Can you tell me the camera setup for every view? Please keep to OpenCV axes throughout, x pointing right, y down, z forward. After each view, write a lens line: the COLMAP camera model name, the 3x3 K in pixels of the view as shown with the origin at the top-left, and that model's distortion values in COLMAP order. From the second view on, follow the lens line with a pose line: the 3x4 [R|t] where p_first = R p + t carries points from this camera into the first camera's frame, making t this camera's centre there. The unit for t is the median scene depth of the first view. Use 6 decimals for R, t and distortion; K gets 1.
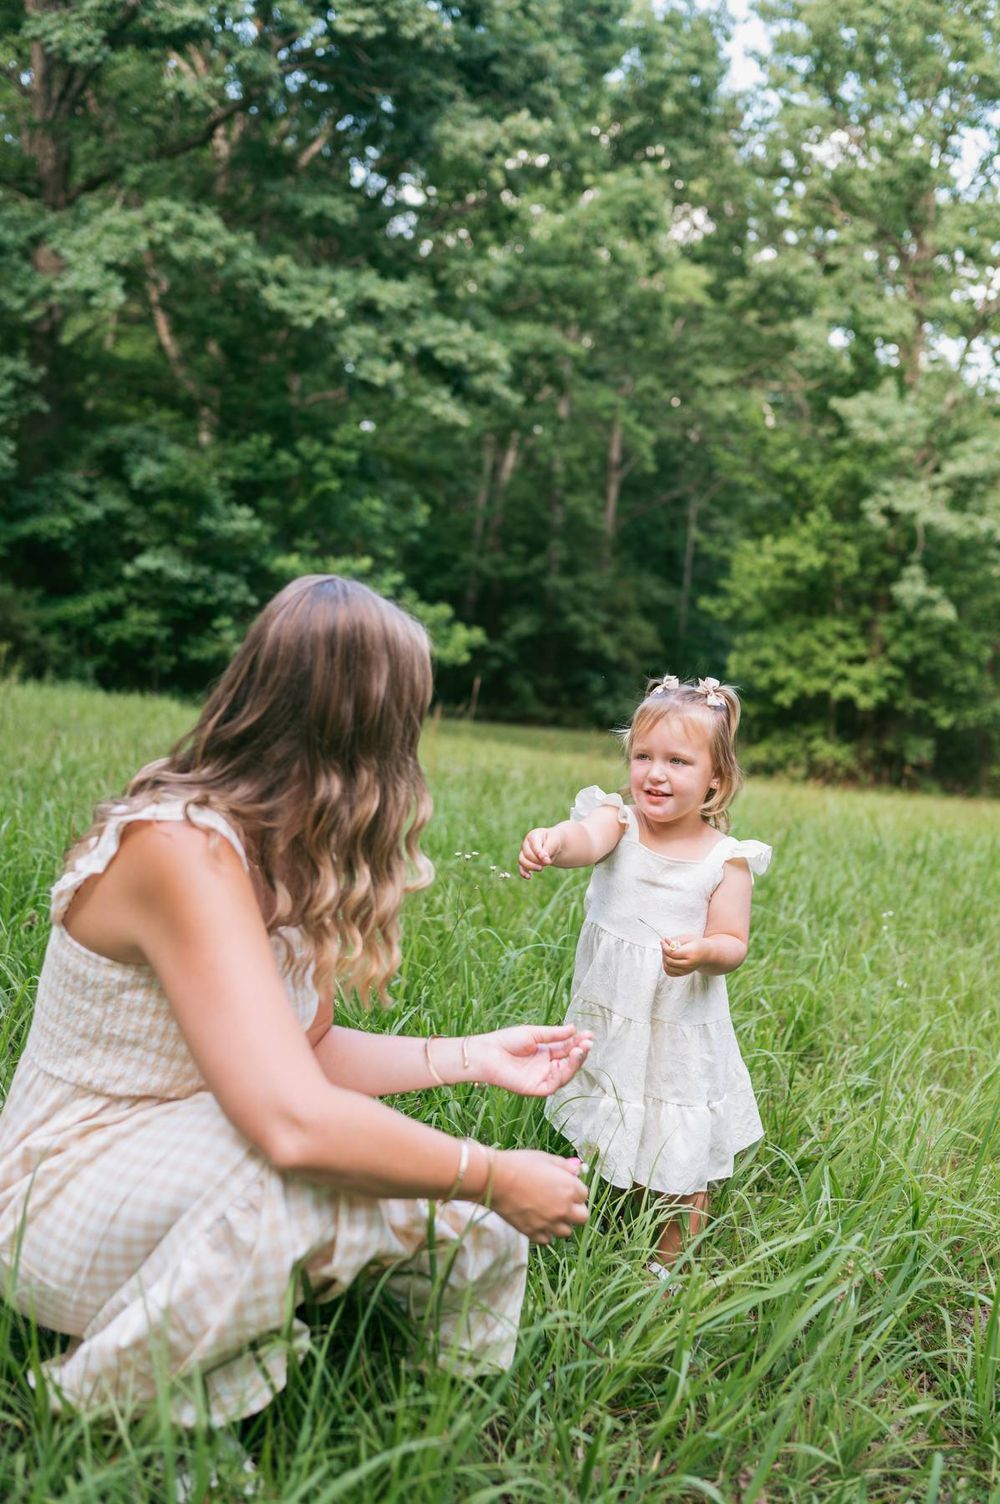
lens RADIAL K [[1447.0, 0, 517.5], [0, 1447.0, 781.8], [0, 0, 1]] dist [-0.009144, 0.008729]
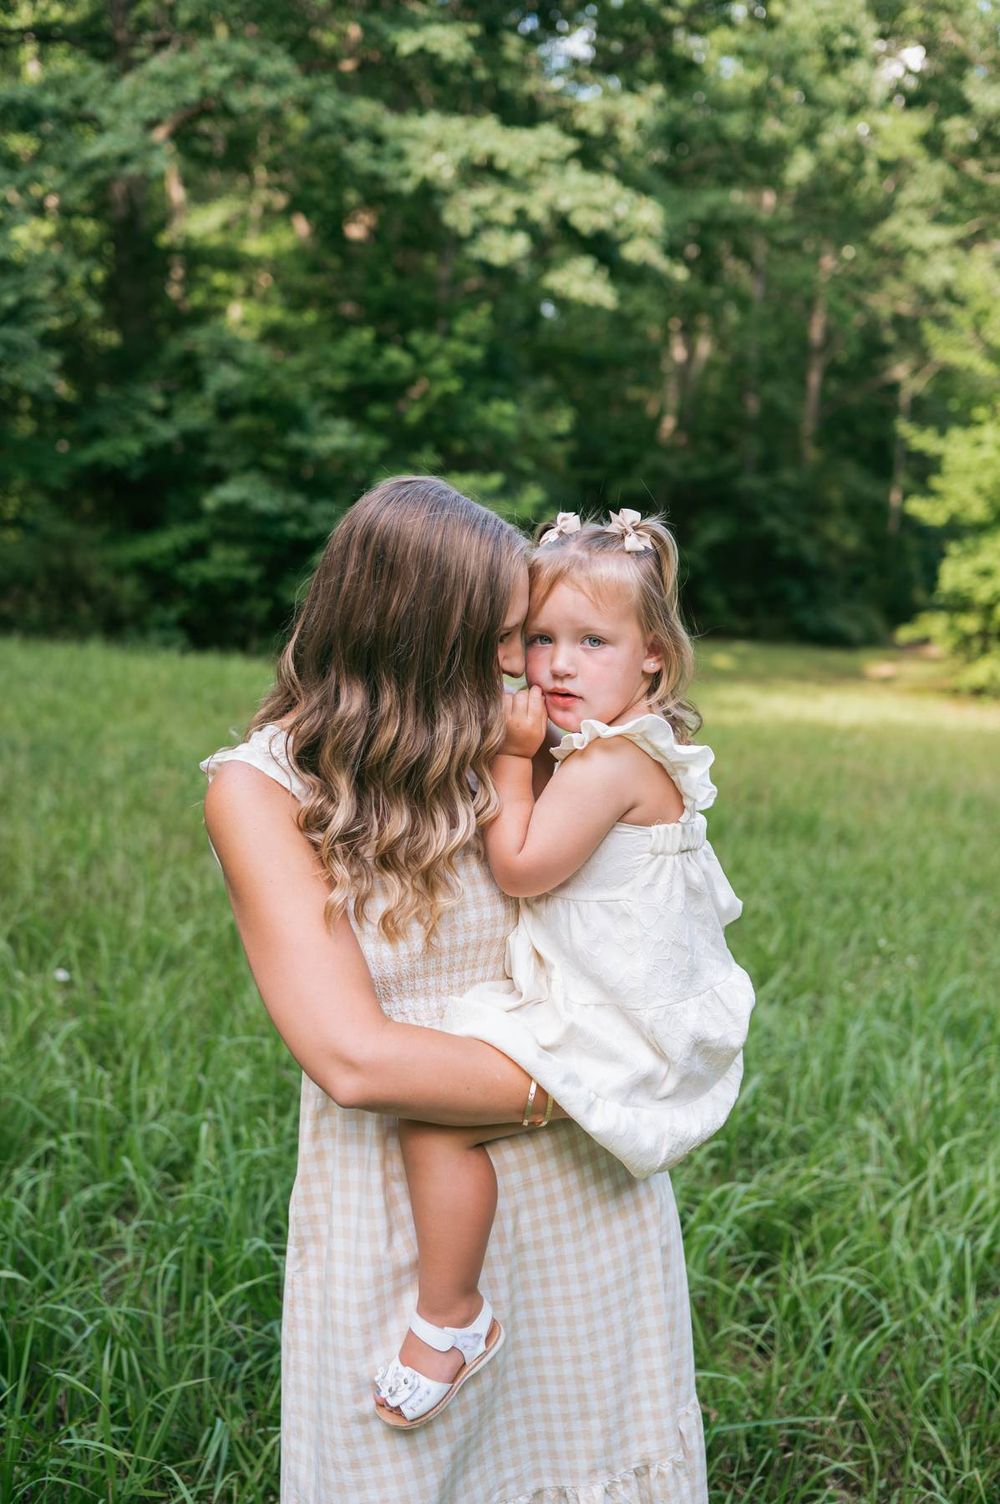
lens RADIAL K [[1447.0, 0, 517.5], [0, 1447.0, 781.8], [0, 0, 1]] dist [-0.009144, 0.008729]
pose [[0.989796, -0.004434, -0.142421, 0.027145], [0.014307, 0.997558, 0.068368, -0.034924], [0.141770, -0.069708, 0.987442, 0.167725]]
